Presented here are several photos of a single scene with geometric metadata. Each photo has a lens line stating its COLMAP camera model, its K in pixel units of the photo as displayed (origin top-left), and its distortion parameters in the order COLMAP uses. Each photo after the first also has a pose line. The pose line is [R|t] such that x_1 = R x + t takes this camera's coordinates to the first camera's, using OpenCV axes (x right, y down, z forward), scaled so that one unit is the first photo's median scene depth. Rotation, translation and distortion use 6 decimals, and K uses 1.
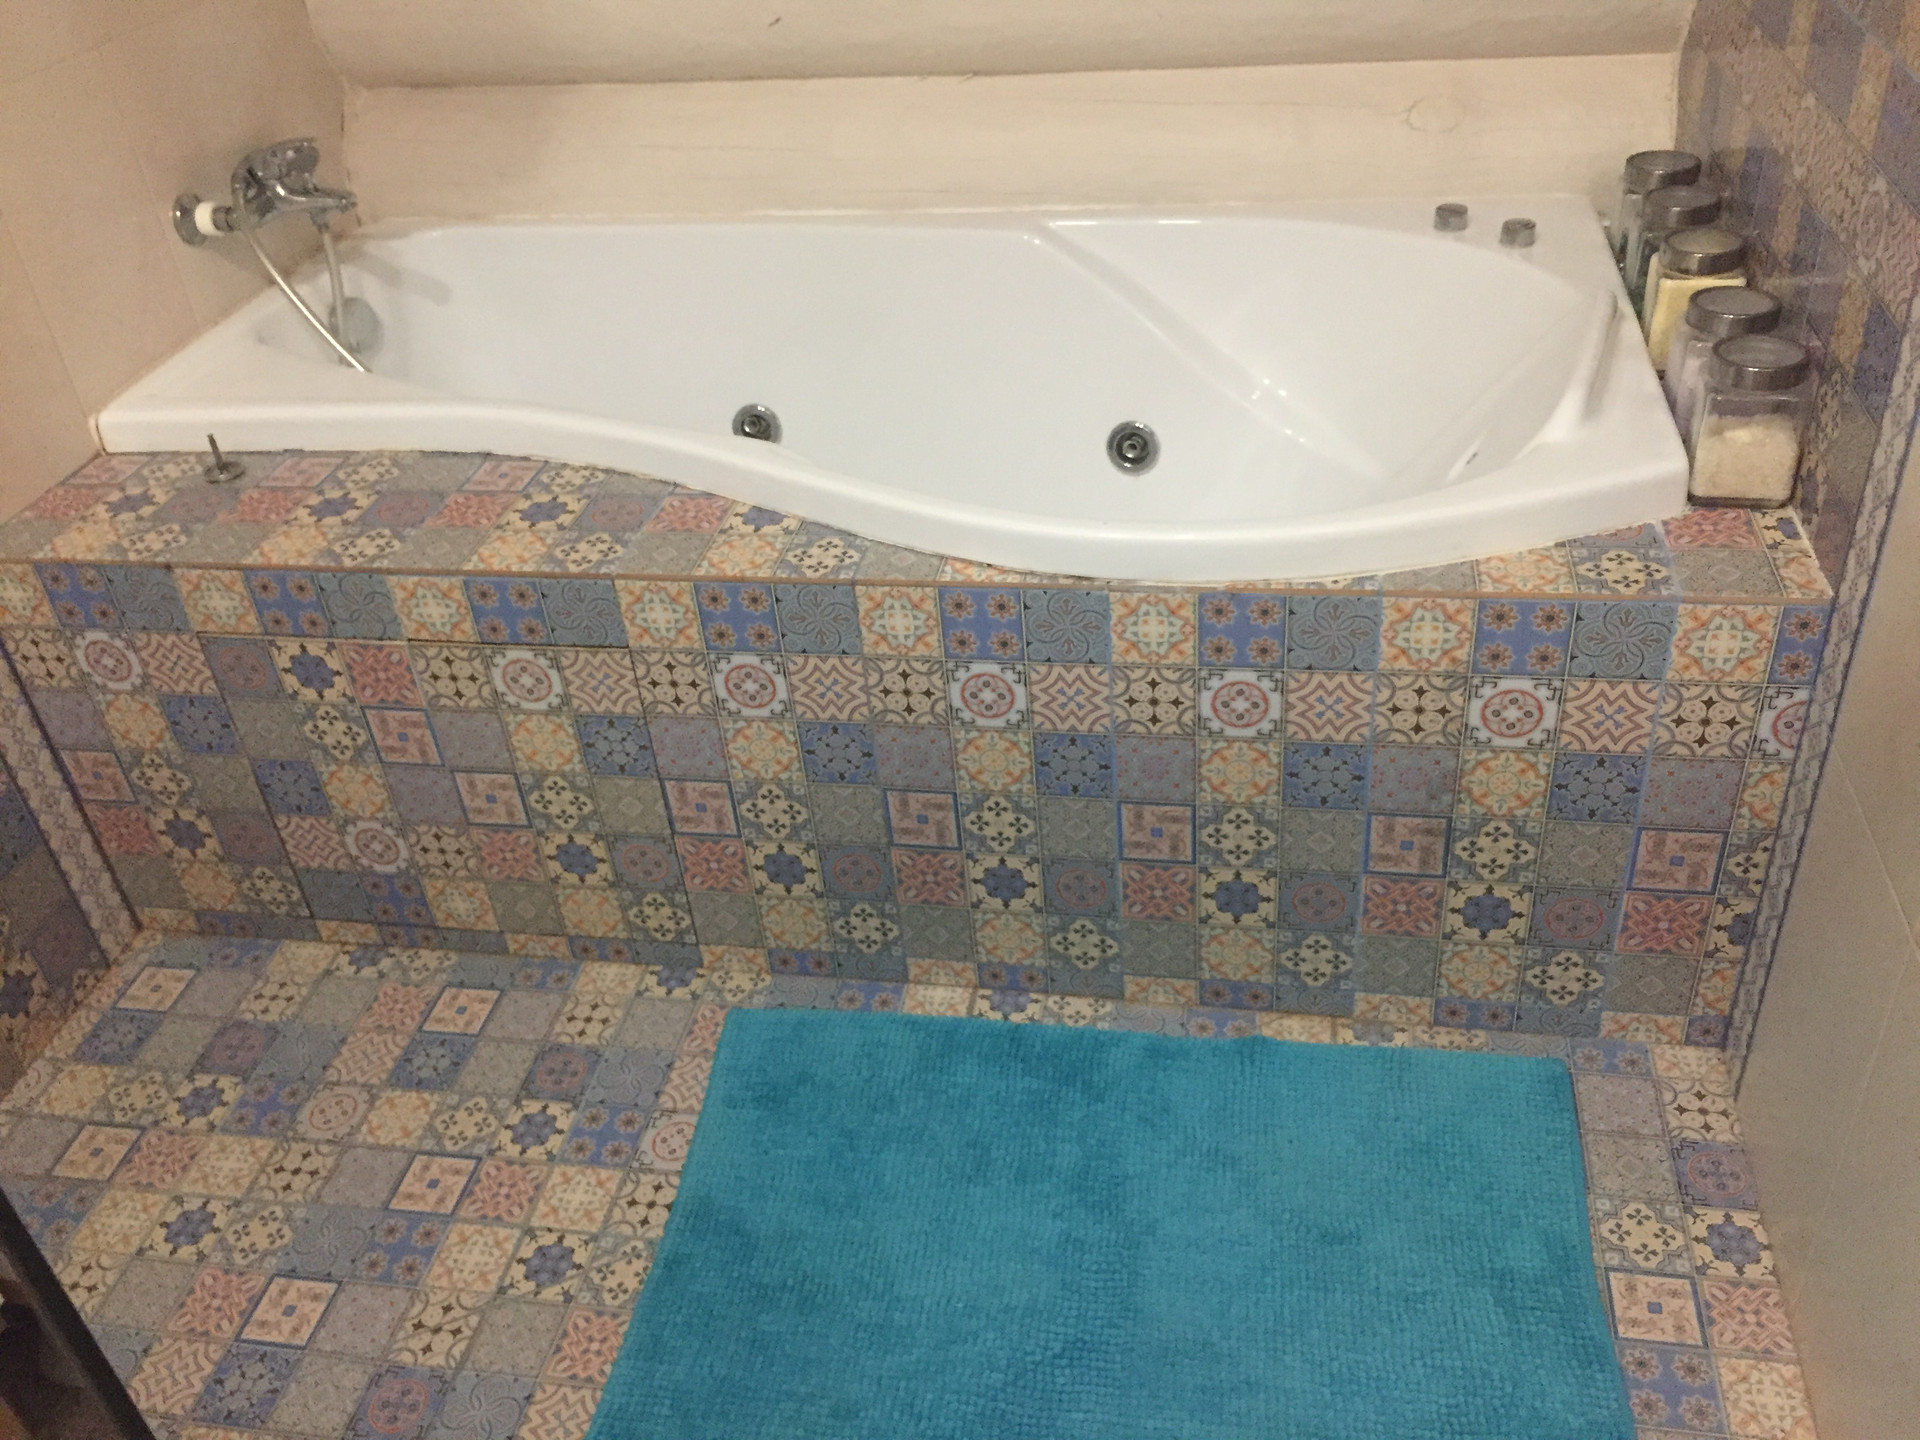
lens RADIAL K [[1618.8, 0, 955.0], [0, 1618.8, 725.2], [0, 0, 1]] dist [0.063777, -0.088479]
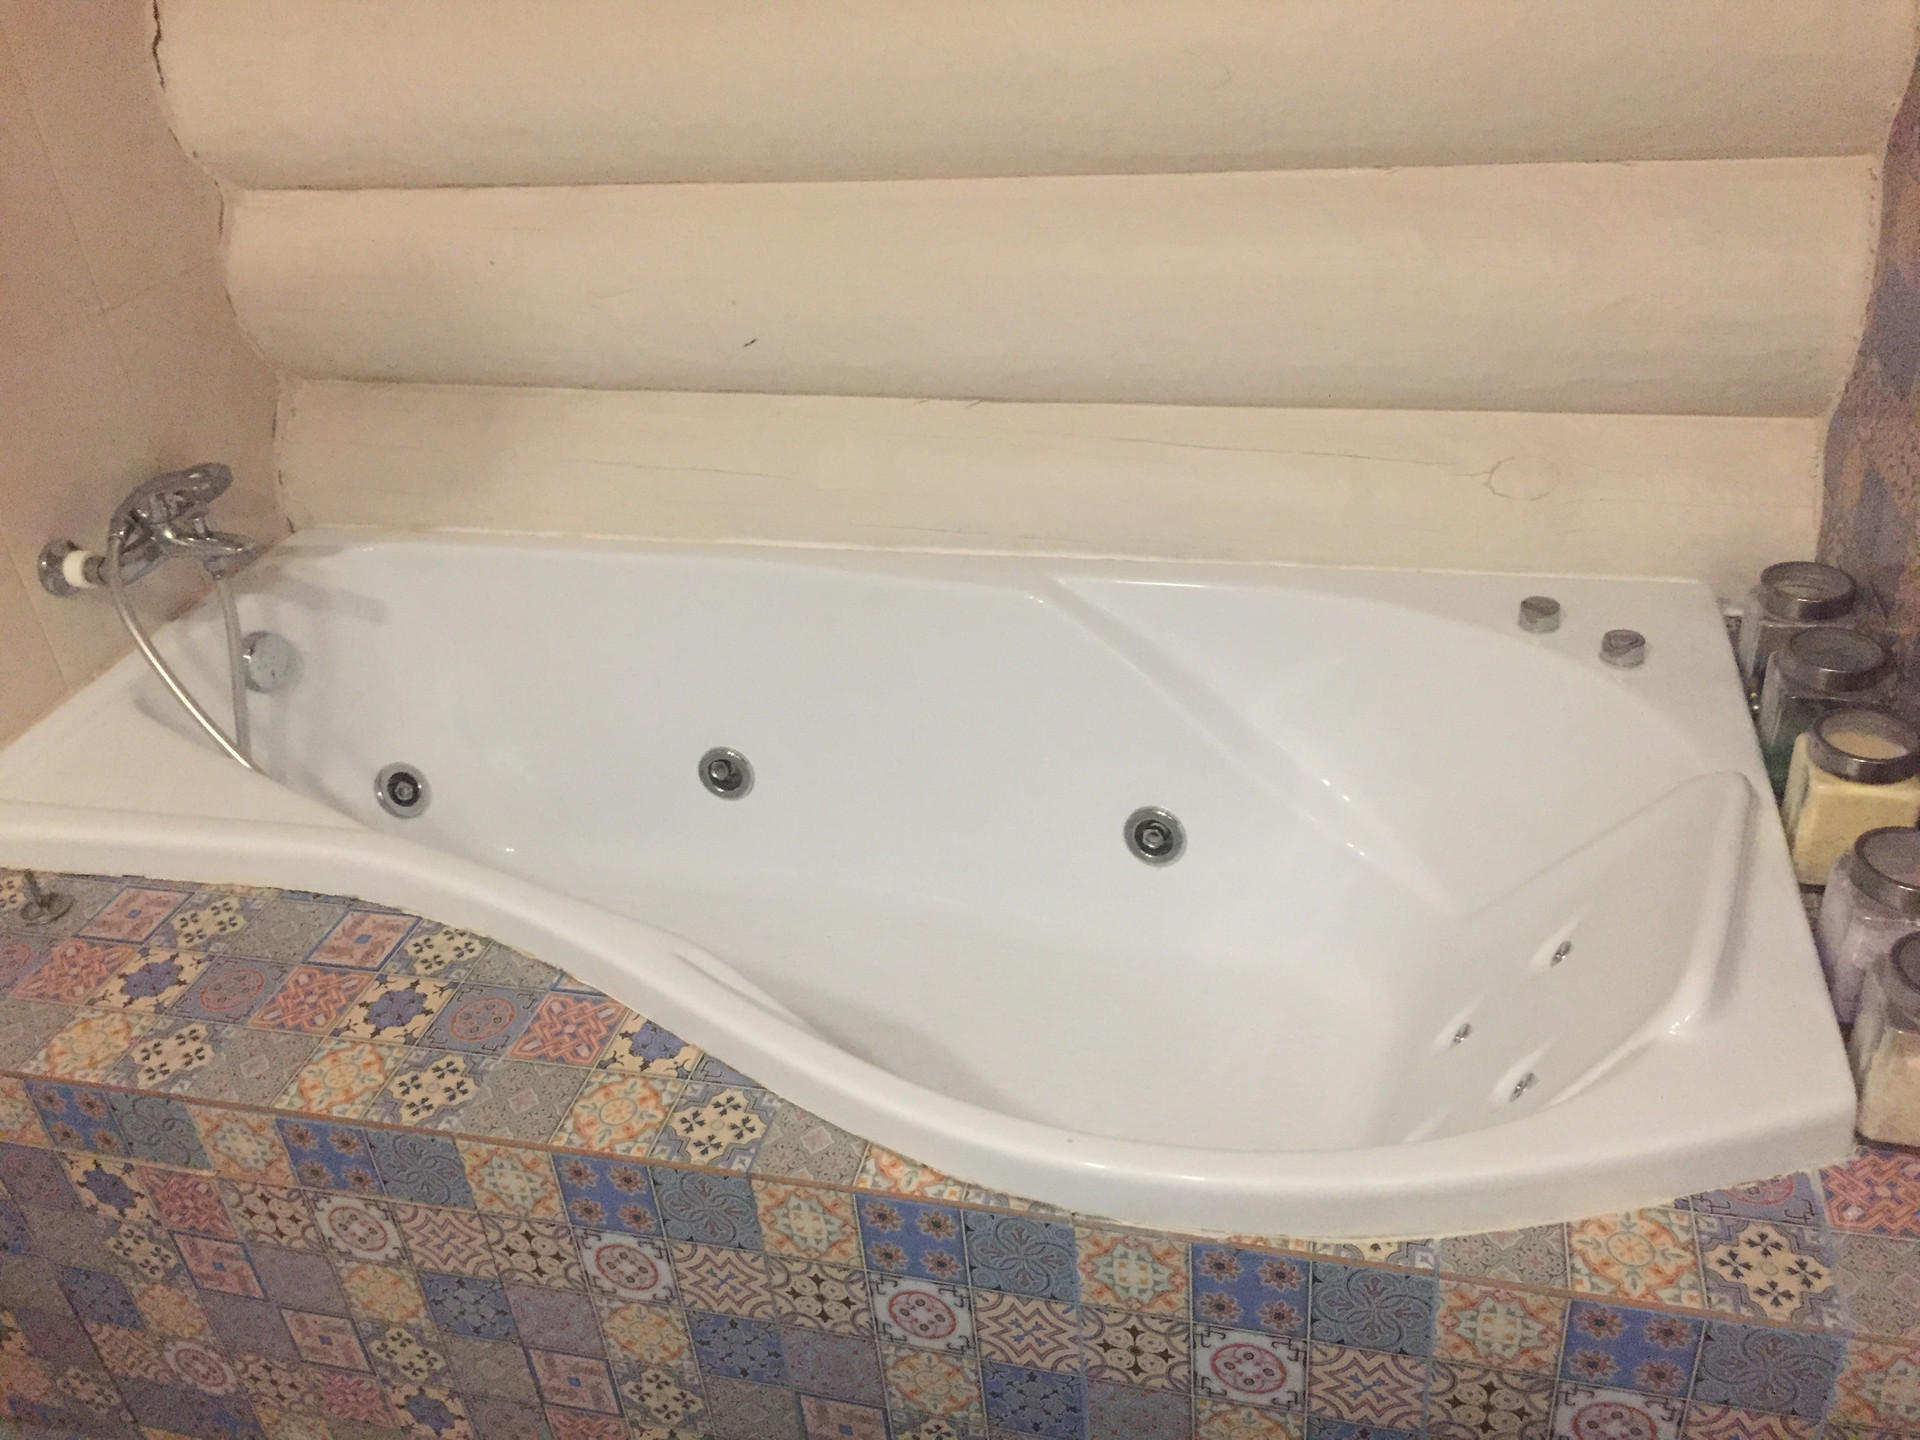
lens RADIAL K [[1618.8, 0, 959.9], [0, 1618.8, 725.5], [0, 0, 1]] dist [0.063777, -0.088479]
pose [[0.998389, 0.030624, -0.047766, 0.061009], [-0.032959, 0.998261, -0.048881, -0.239296], [0.046186, 0.050377, 0.997662, 0.195641]]
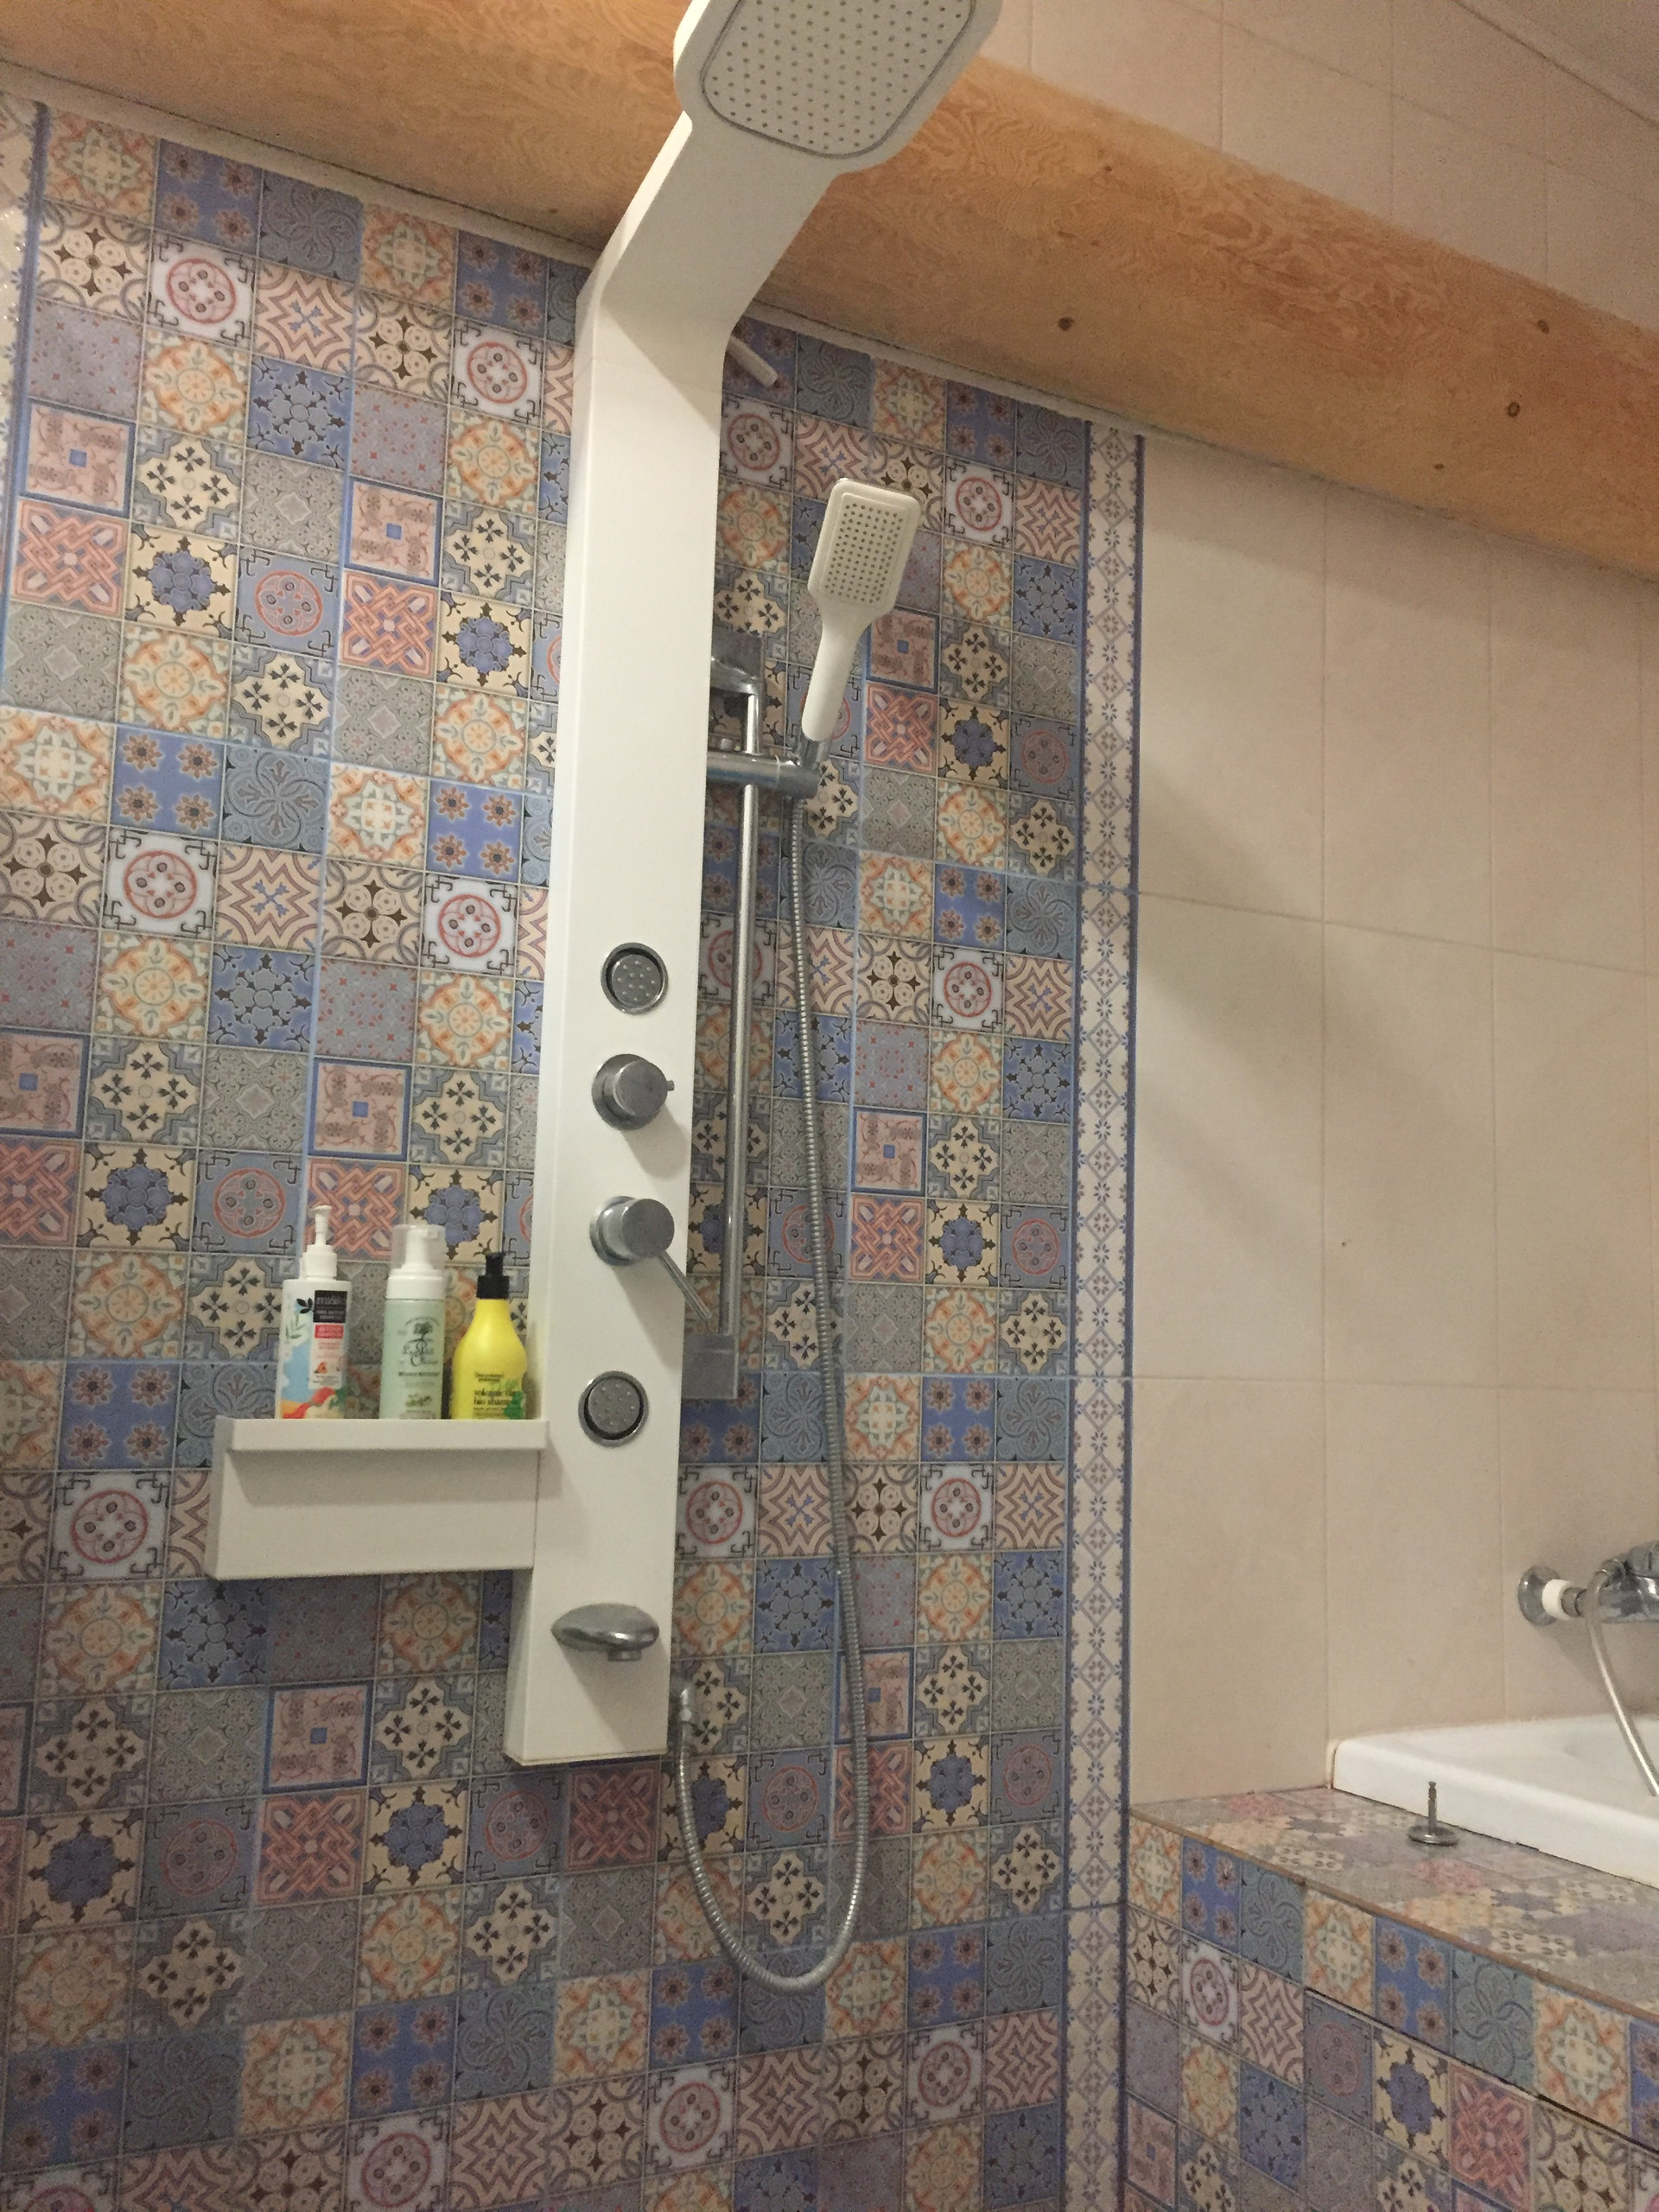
lens RADIAL K [[1864.9, 0, 834.3], [0, 1864.9, 1091.6], [0, 0, 1]] dist [0.063777, -0.088479]
pose [[0.610231, -0.004555, -0.792211, 0.112028], [-0.519103, 0.753103, -0.404189, 0.101817], [0.598457, 0.657887, 0.457202, 0.178007]]
